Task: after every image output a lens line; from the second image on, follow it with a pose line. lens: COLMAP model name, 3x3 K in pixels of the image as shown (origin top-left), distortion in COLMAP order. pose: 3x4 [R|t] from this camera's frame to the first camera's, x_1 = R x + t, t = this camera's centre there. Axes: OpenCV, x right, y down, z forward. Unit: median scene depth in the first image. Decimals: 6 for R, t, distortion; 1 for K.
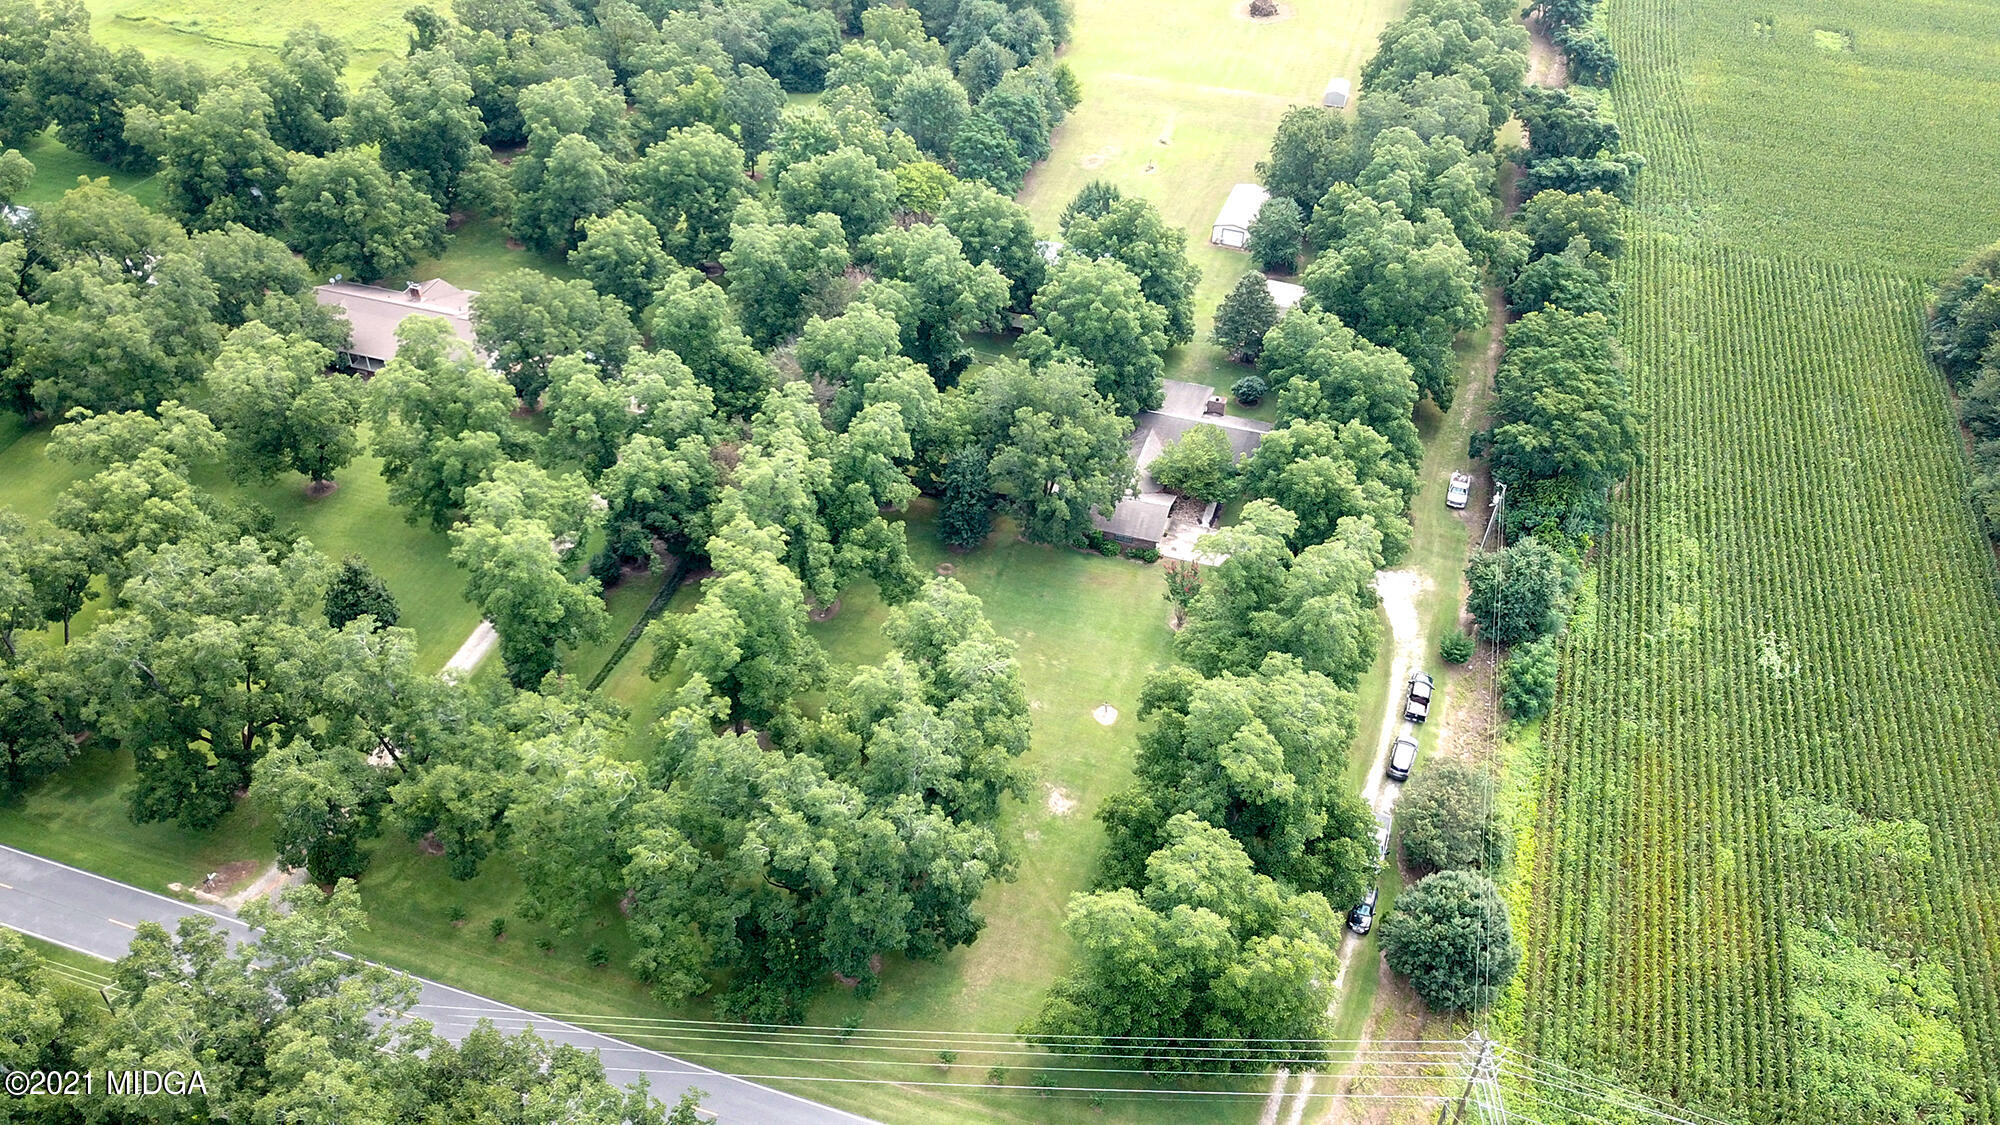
lens RADIAL K [[1538.5, 0, 1000.0], [0, 1538.5, 562.5], [0, 0, 1]] dist [-0.000958, 0.007697]
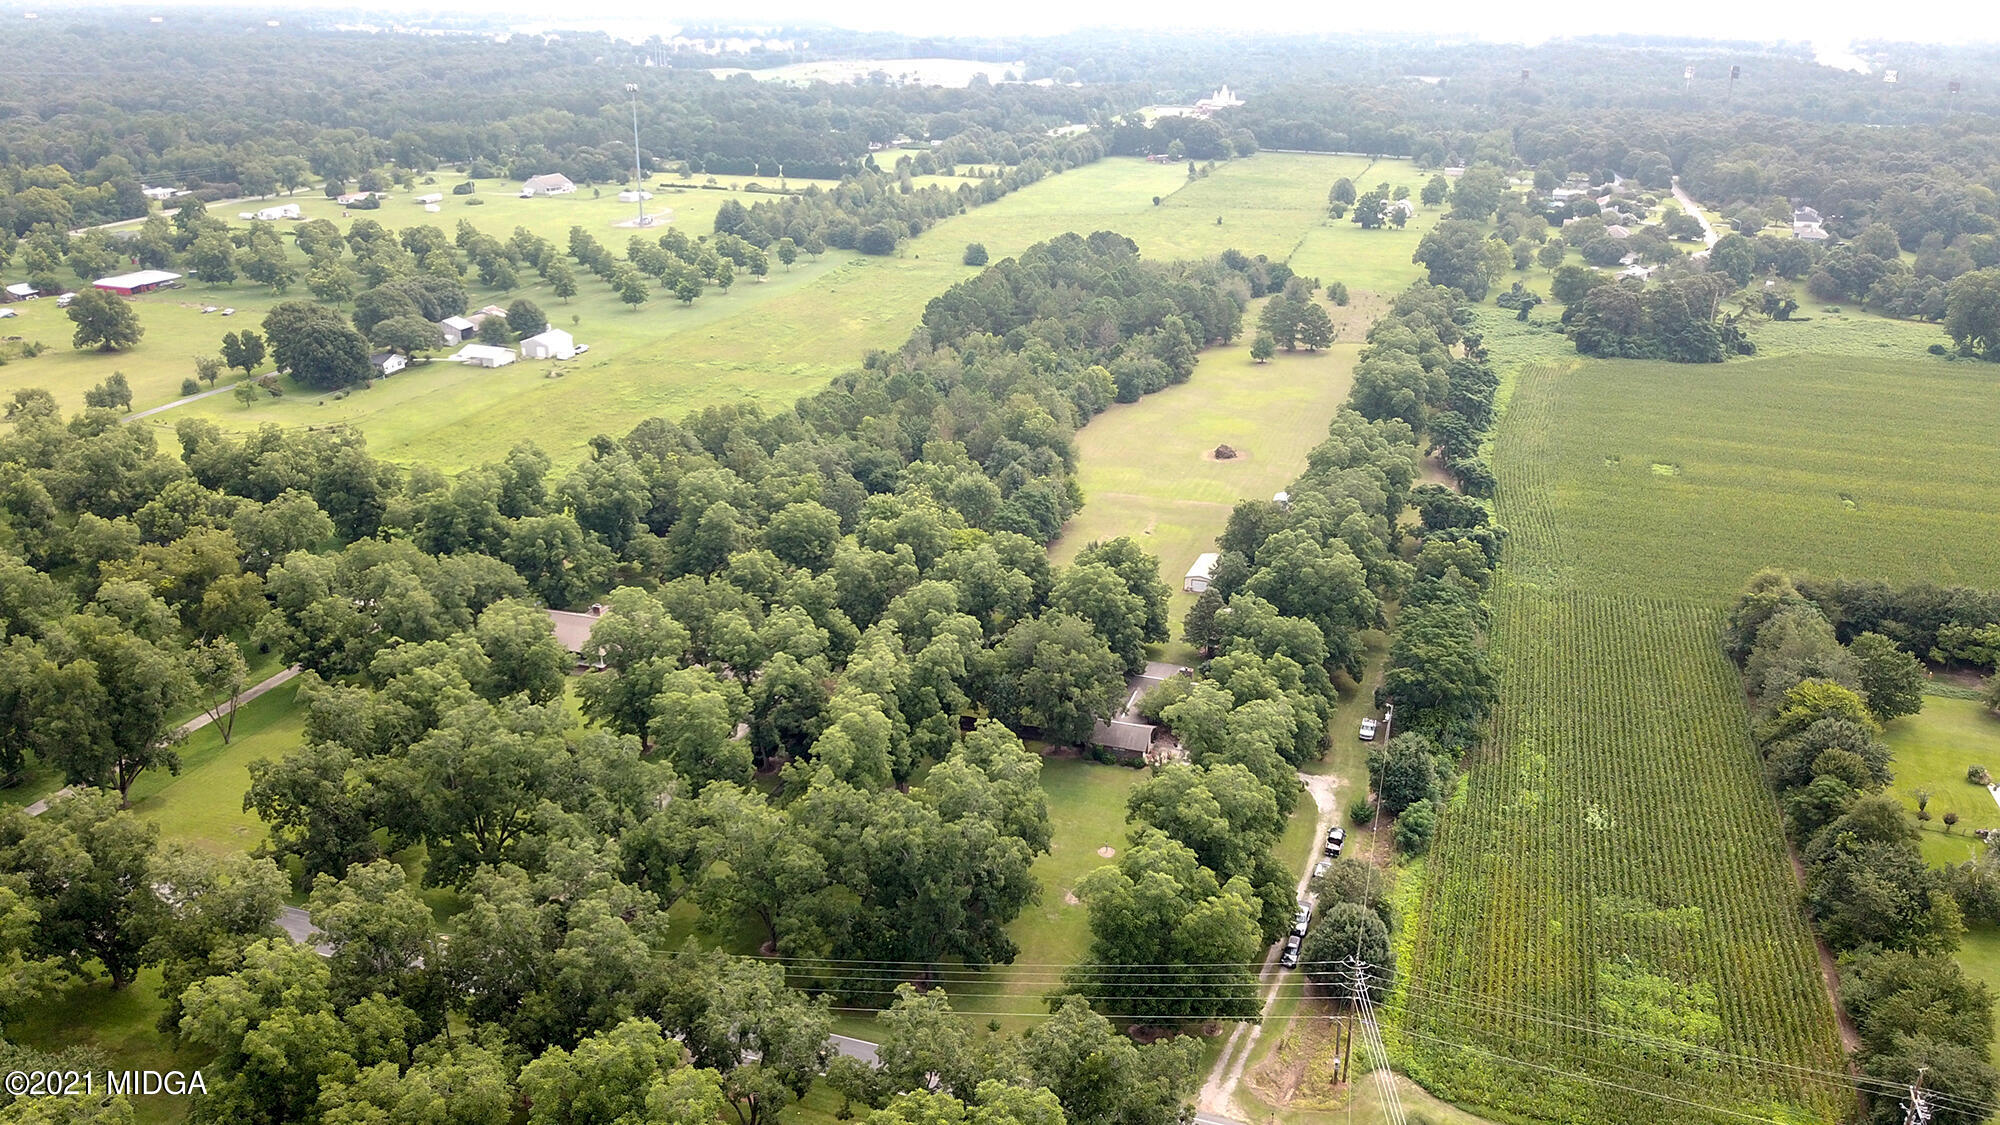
lens RADIAL K [[1526.6, 0, 1000.0], [0, 1526.6, 562.5], [0, 0, 1]] dist [0.044395, -0.144486]
pose [[0.999880, -0.006034, -0.014283, -0.004065], [0.000916, 0.942546, -0.334075, 0.265583], [0.015479, 0.334022, 0.942438, -0.319497]]
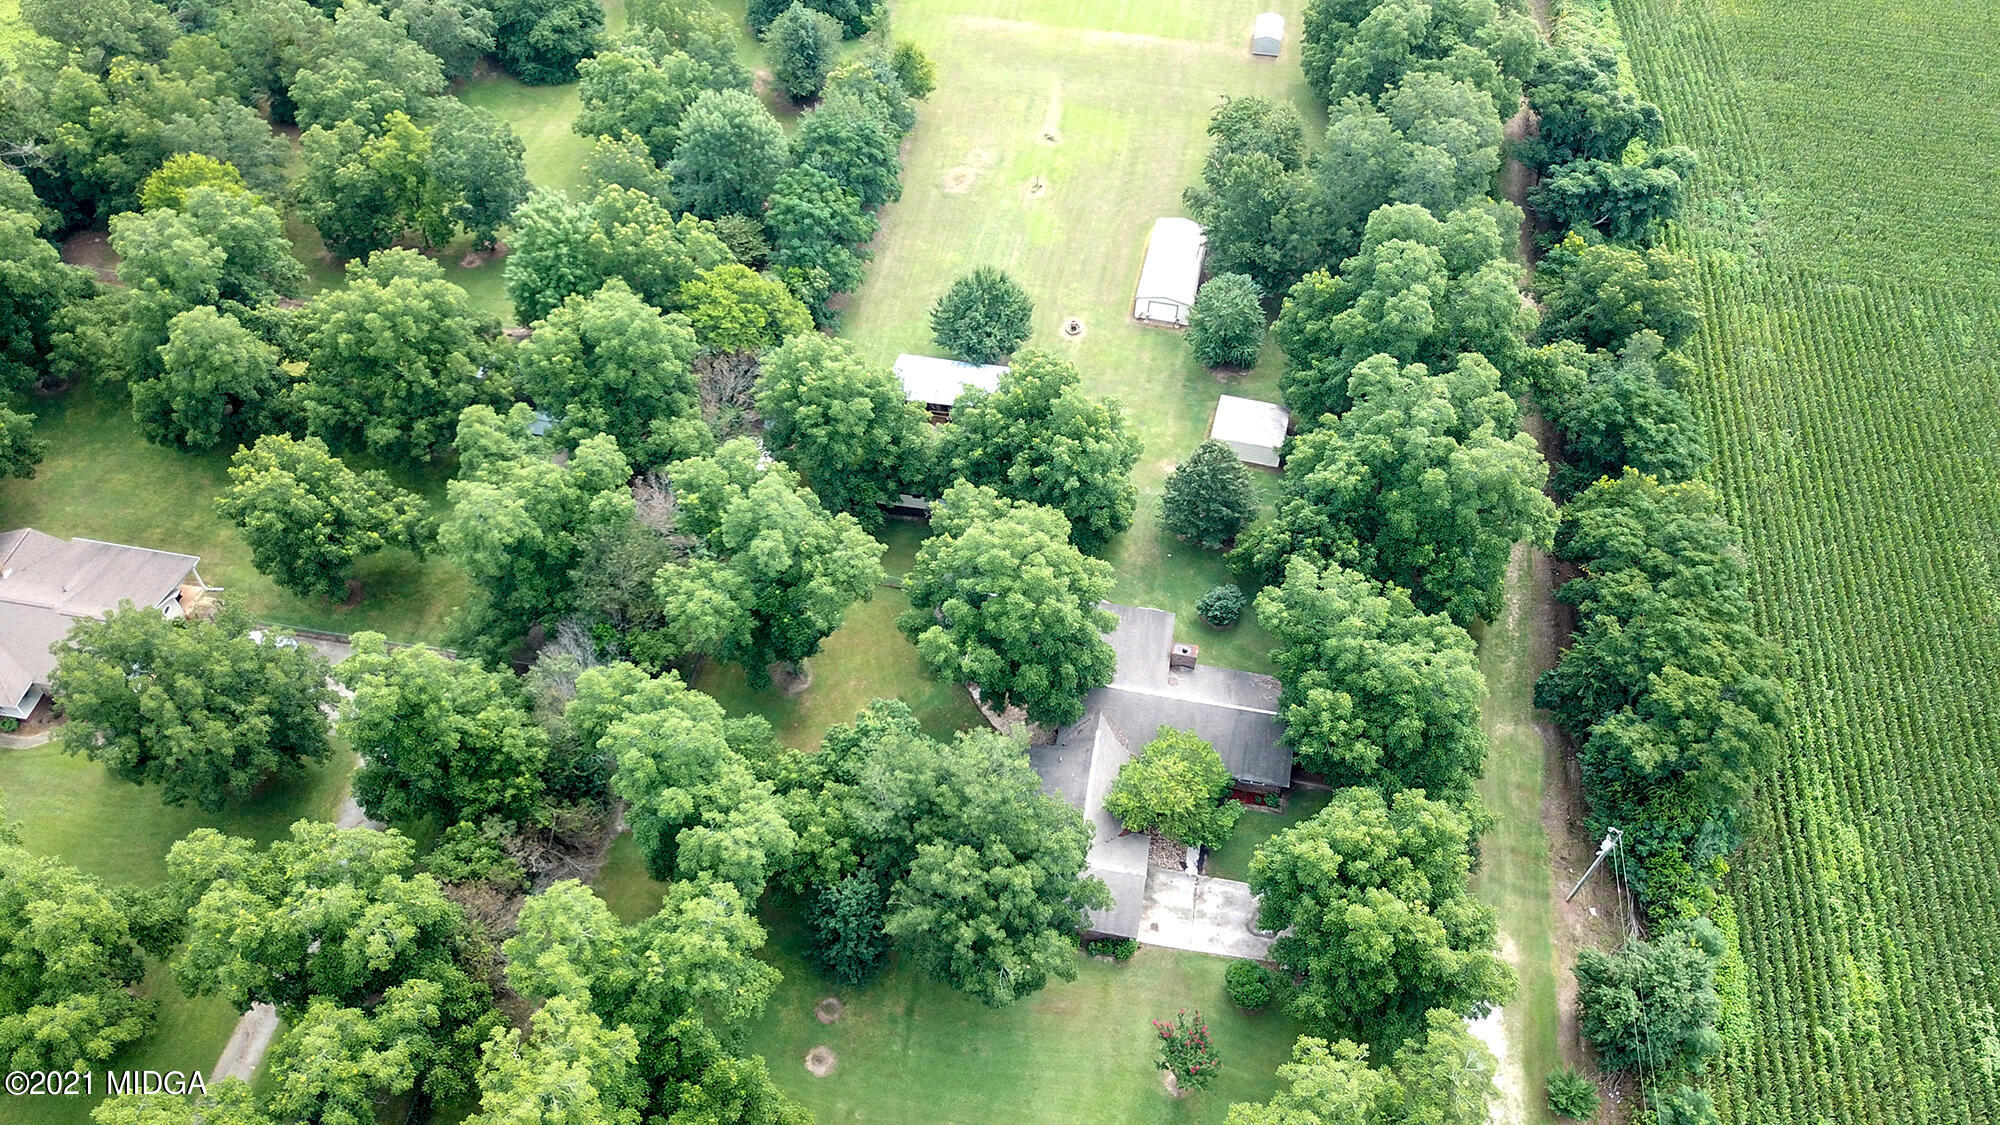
lens RADIAL K [[1538.5, 0, 1000.0], [0, 1538.5, 562.5], [0, 0, 1]] dist [-0.000958, 0.007697]
pose [[0.992093, -0.097614, 0.078881, 0.004761], [0.082124, 0.980210, 0.180120, -0.293053], [-0.094902, -0.172218, 0.980477, 0.333371]]
